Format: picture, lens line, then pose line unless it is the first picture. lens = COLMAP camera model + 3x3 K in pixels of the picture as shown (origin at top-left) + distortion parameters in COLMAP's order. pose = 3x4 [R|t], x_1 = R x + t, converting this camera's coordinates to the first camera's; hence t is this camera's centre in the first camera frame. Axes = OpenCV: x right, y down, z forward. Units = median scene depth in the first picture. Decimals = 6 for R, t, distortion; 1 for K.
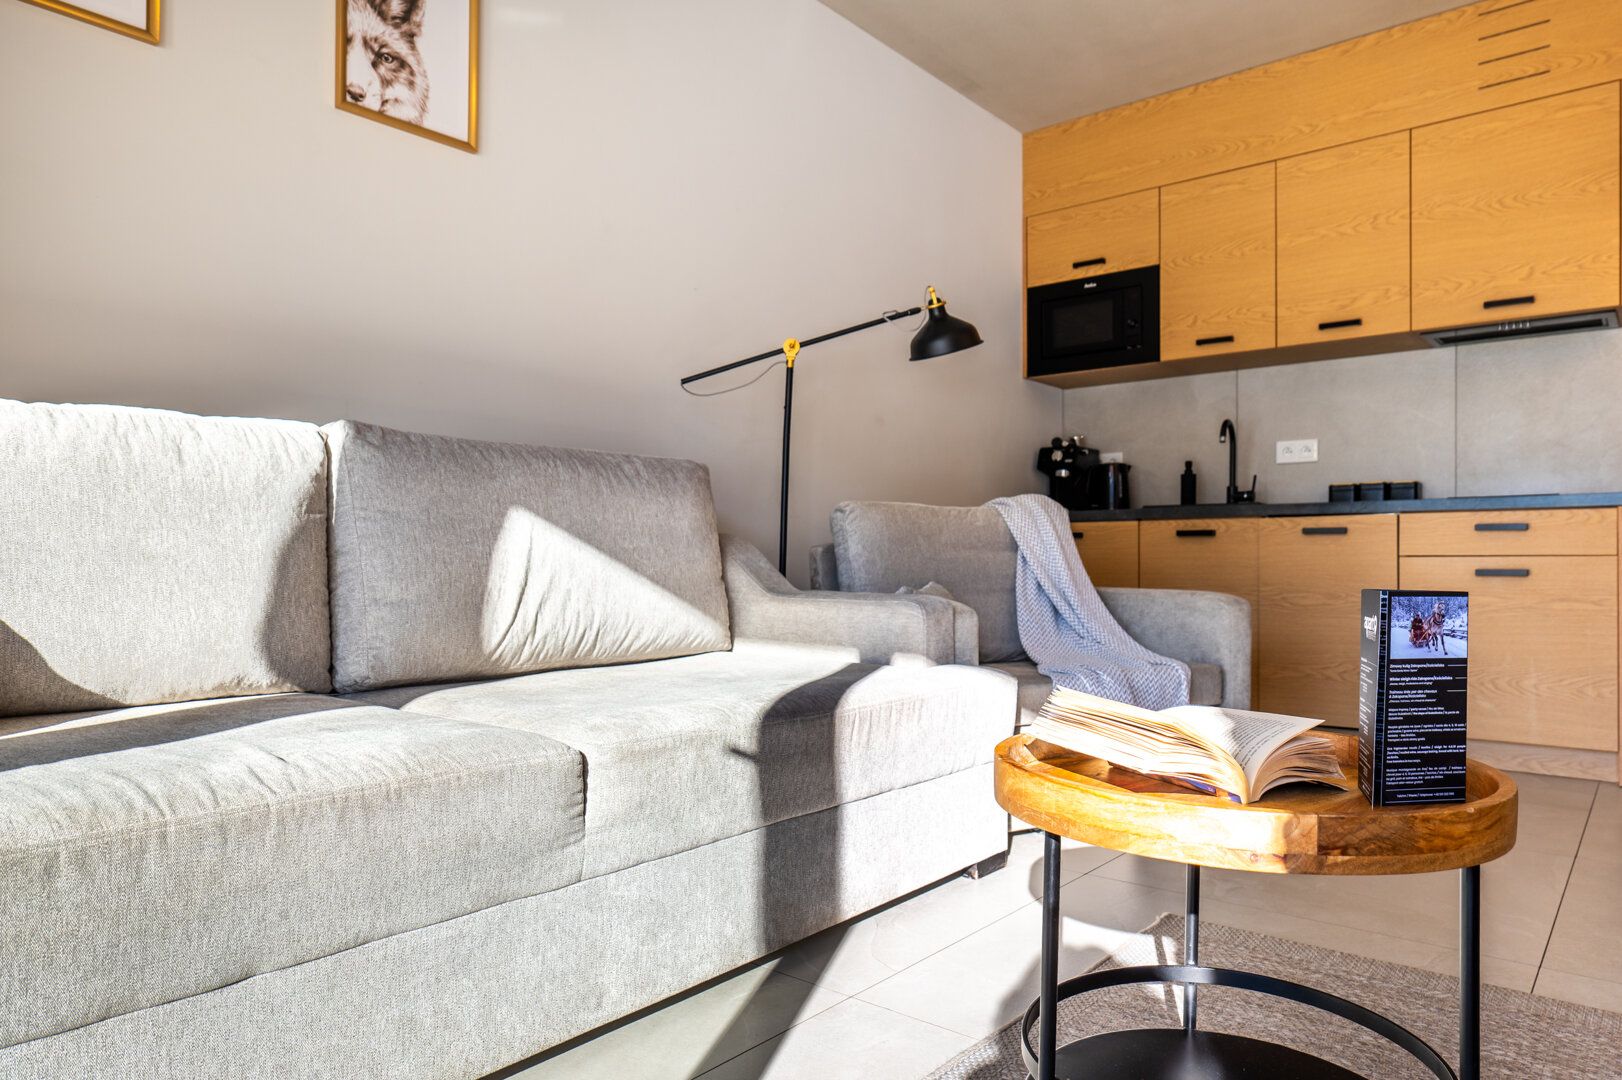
lens RADIAL K [[1022.4, 0, 857.5], [0, 1022.4, 560.1], [0, 0, 1]] dist [-0.022402, 0.018942]
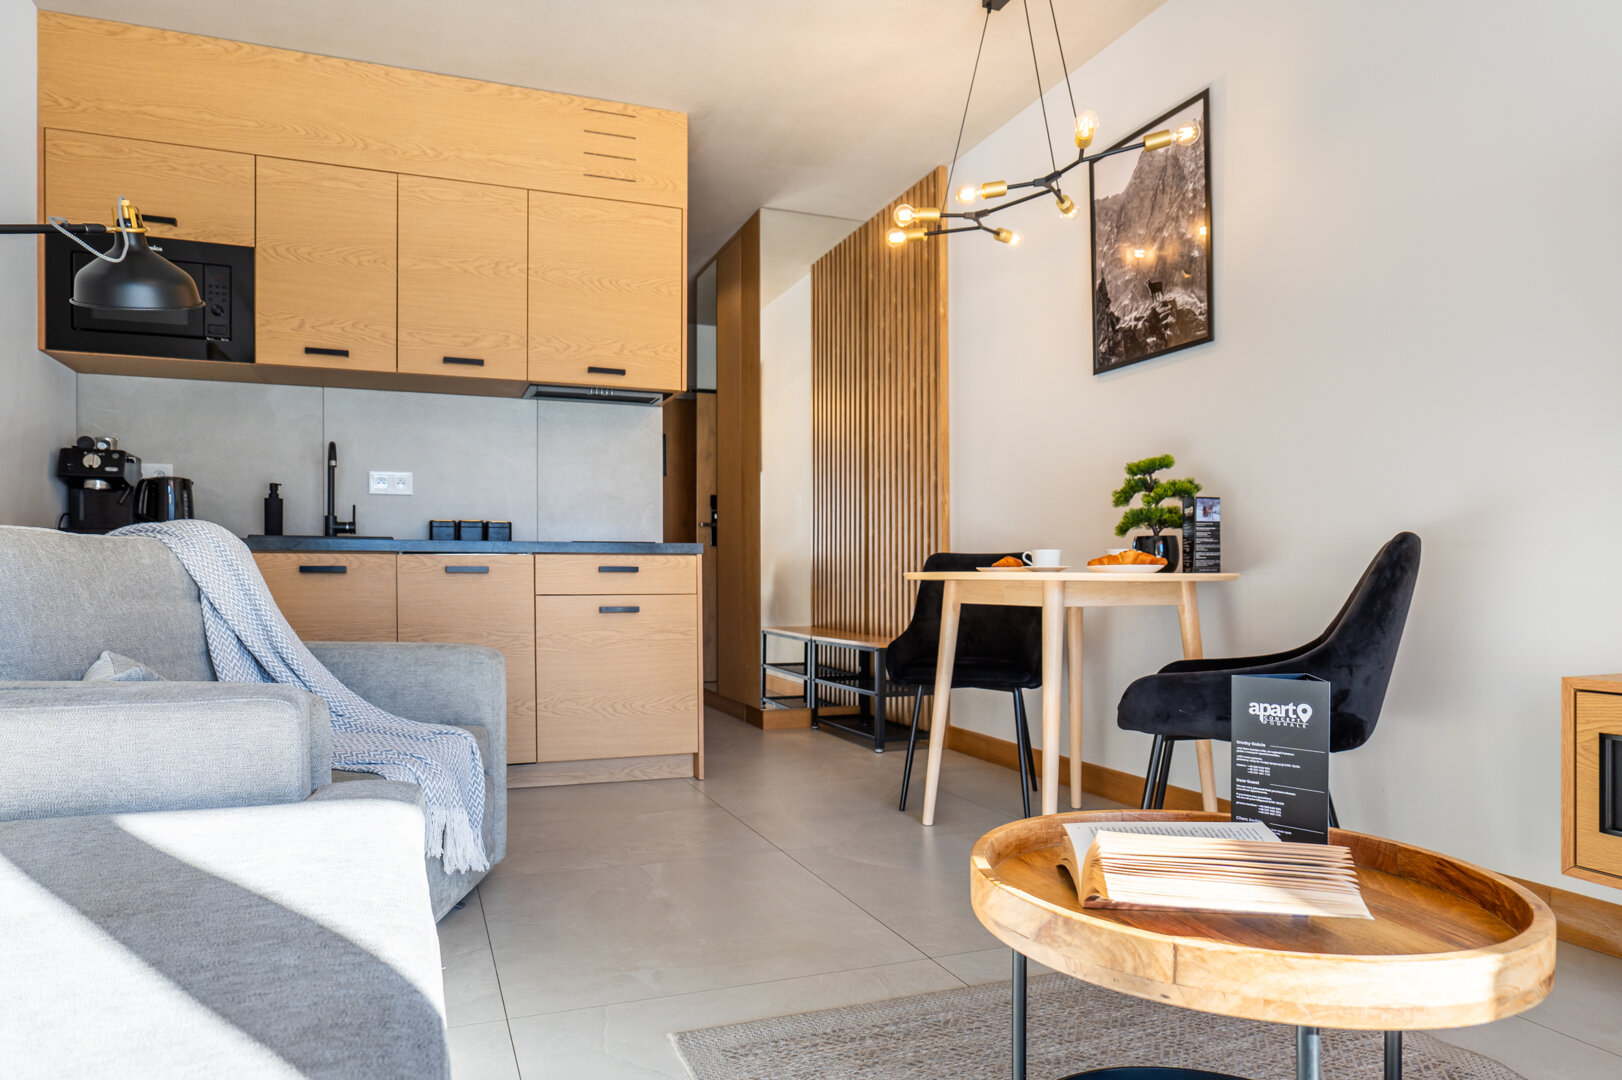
lens RADIAL K [[975.4, 0, 736.4], [0, 975.4, 581.0], [0, 0, 1]] dist [-0.013055, 0.011648]
pose [[0.539420, -0.004608, 0.842024, -0.198033], [-0.000057, 0.999985, 0.005509, -0.023452], [-0.842037, -0.003019, 0.539412, 0.278446]]
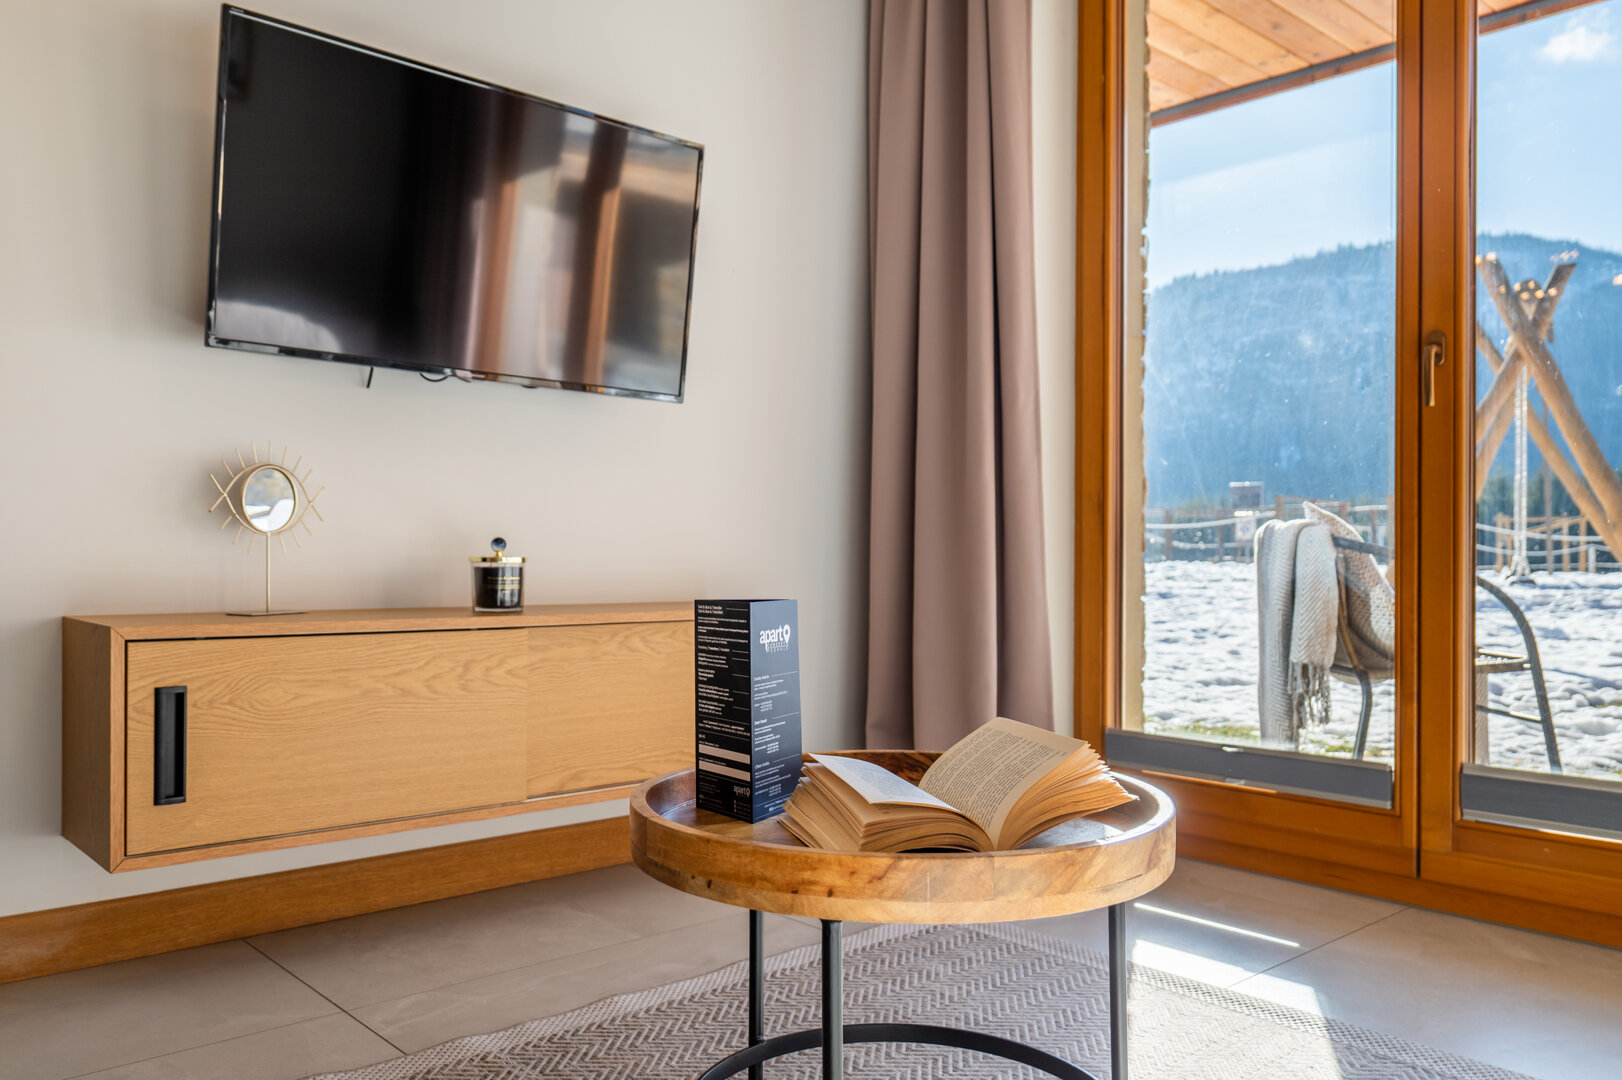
lens RADIAL K [[1242.7, 0, 809.8], [0, 1242.7, 549.4], [0, 0, 1]] dist [0.004777, 0.014317]
pose [[0.159554, 0.004340, 0.987180, -0.056024], [-0.012366, 0.999921, -0.002397, -0.413257], [-0.987112, -0.011825, 0.159595, 0.779408]]
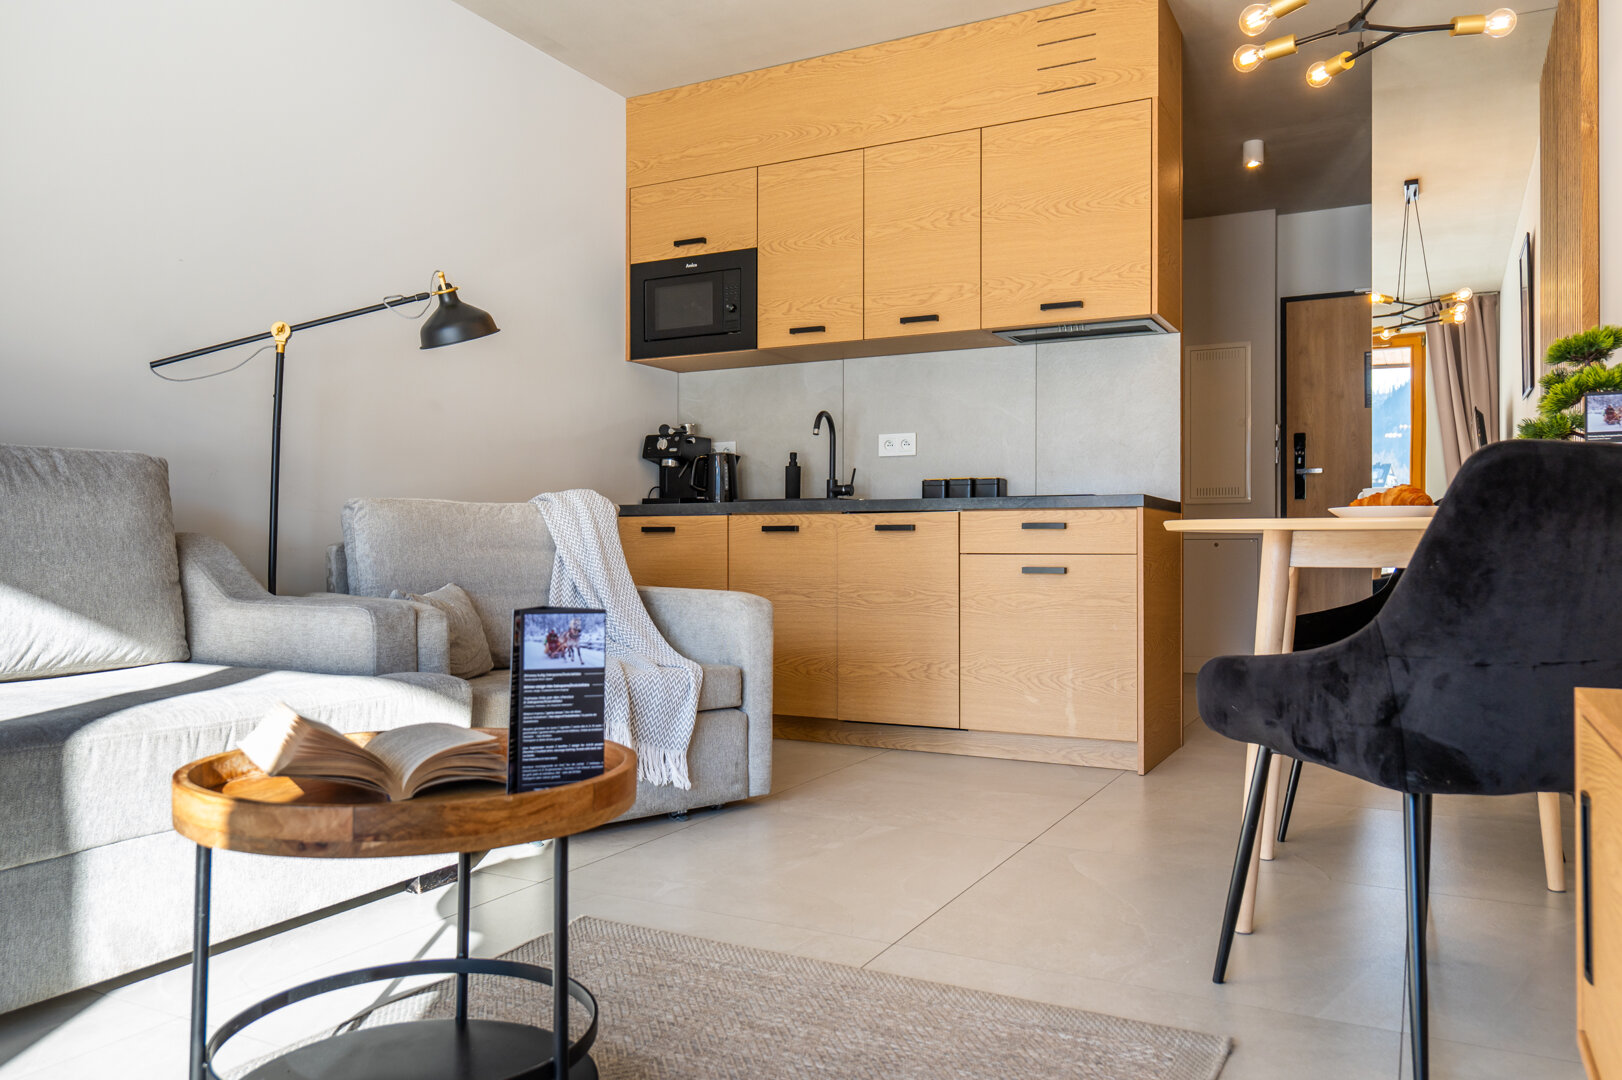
lens RADIAL K [[1156.9, 0, 811.0], [0, 1156.9, 544.6], [0, 0, 1]] dist [0.002296, -0.003704]
pose [[0.982373, 0.000692, 0.186931, 0.170695], [-0.000603, 1.000000, -0.000530, -0.011967], [-0.186931, 0.000408, 0.982373, -0.094806]]
